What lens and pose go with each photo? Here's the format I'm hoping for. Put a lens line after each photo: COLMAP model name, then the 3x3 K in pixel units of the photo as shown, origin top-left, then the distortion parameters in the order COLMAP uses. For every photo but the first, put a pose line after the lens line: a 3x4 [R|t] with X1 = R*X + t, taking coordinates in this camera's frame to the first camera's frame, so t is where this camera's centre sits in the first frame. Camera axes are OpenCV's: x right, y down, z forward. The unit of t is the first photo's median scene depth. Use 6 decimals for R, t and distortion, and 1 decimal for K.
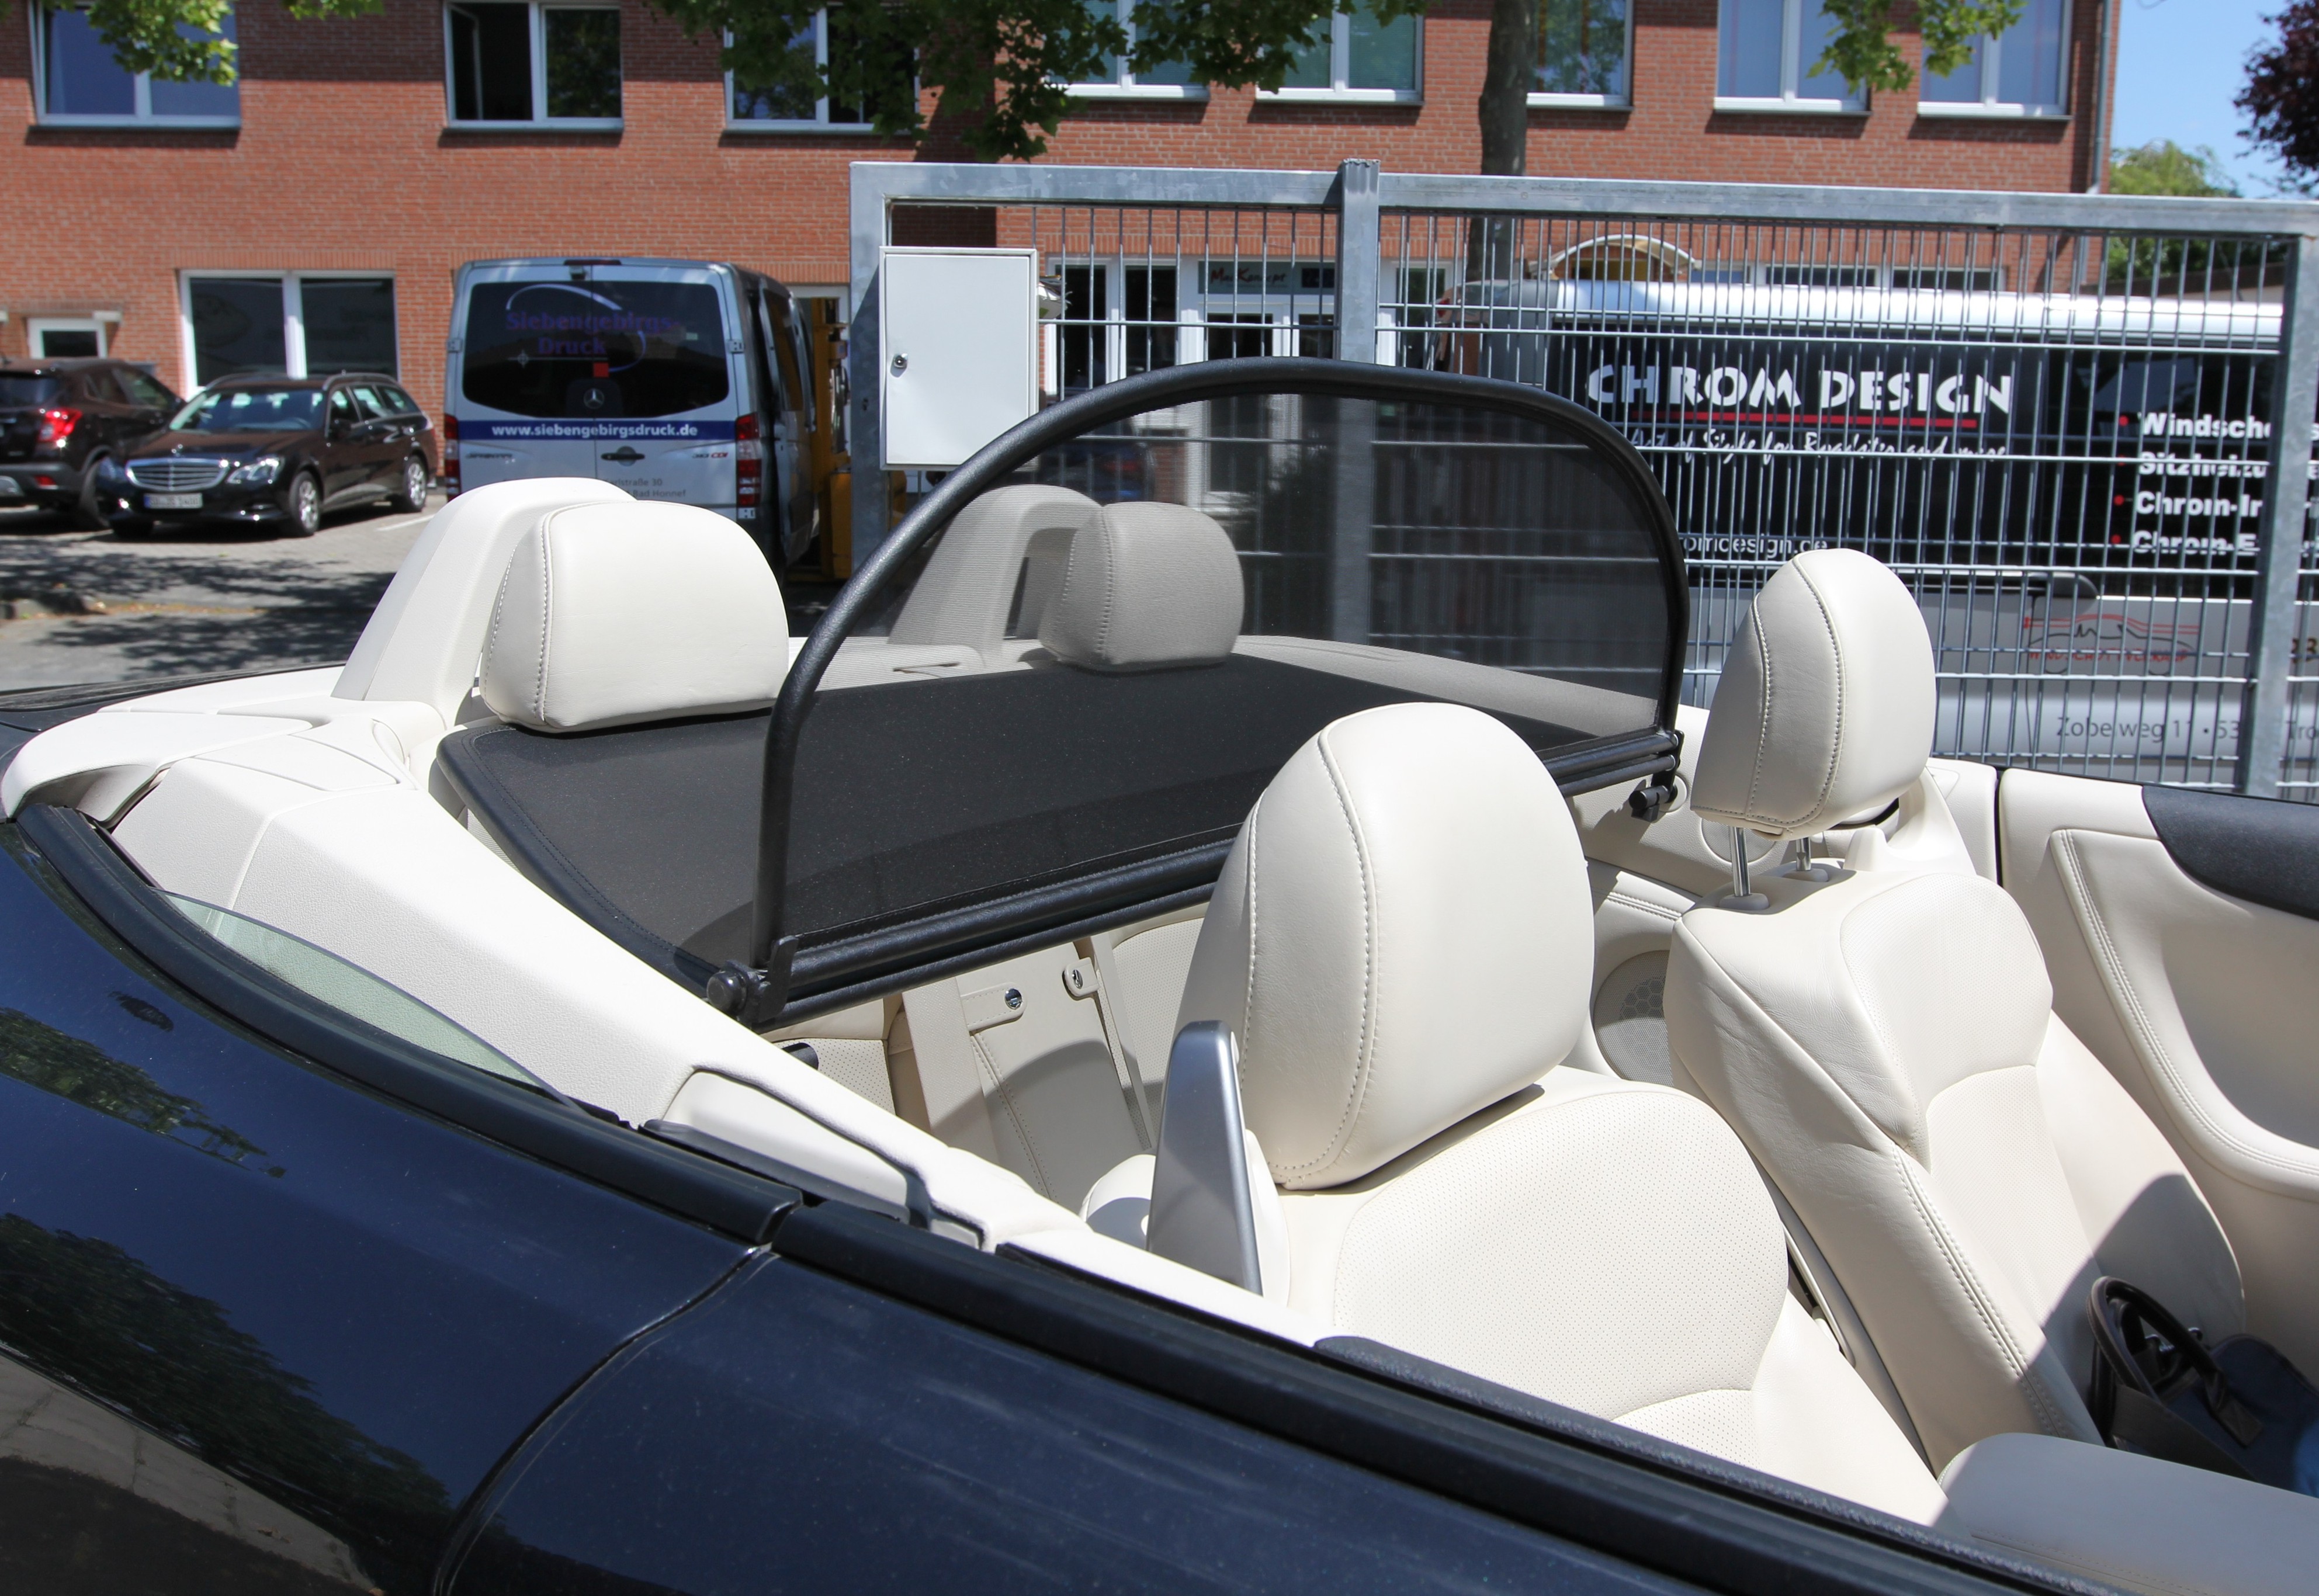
lens RADIAL K [[2025.5, 0, 1250.5], [0, 2025.5, 799.3], [0, 0, 1]] dist [-0.076361, 0.002082]
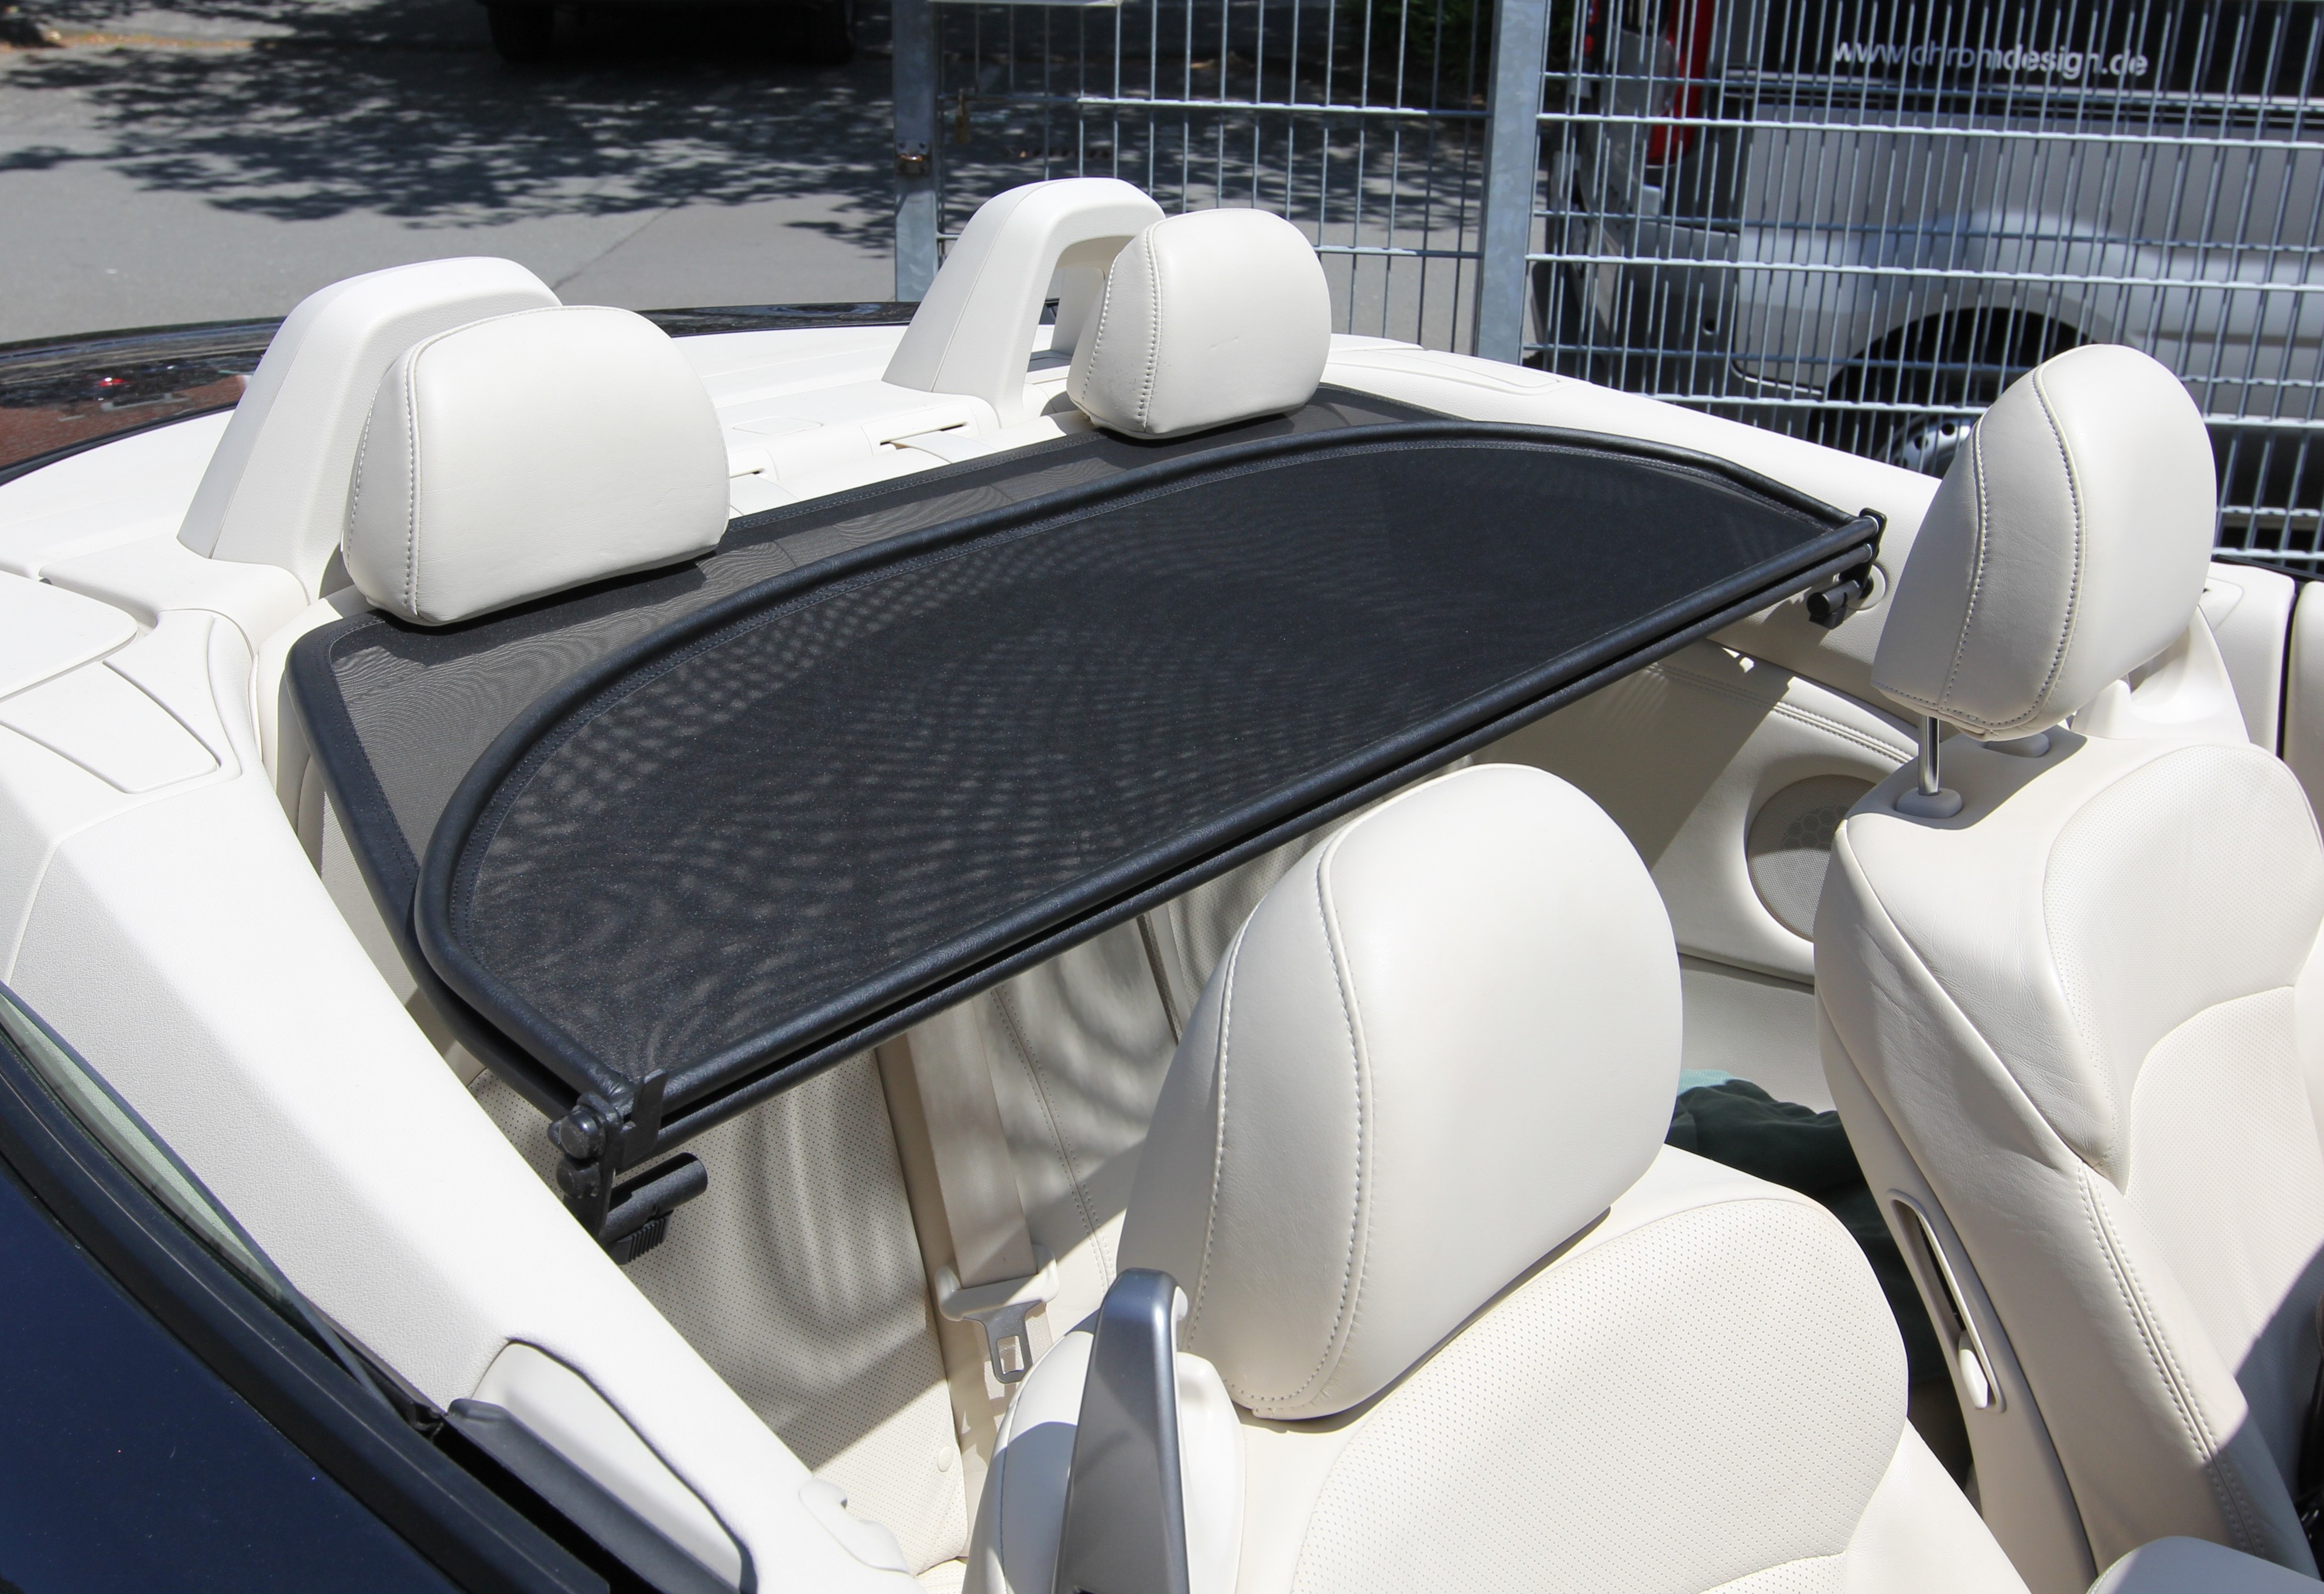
lens RADIAL K [[2378.2, 0, 1162.0], [0, 2378.2, 797.0], [0, 0, 1]] dist [-0.058674, 0.021529]
pose [[0.994252, 0.044857, -0.097212, 0.038394], [-0.022874, 0.976030, 0.216432, -0.157445], [0.104590, -0.212965, 0.971446, 0.073736]]
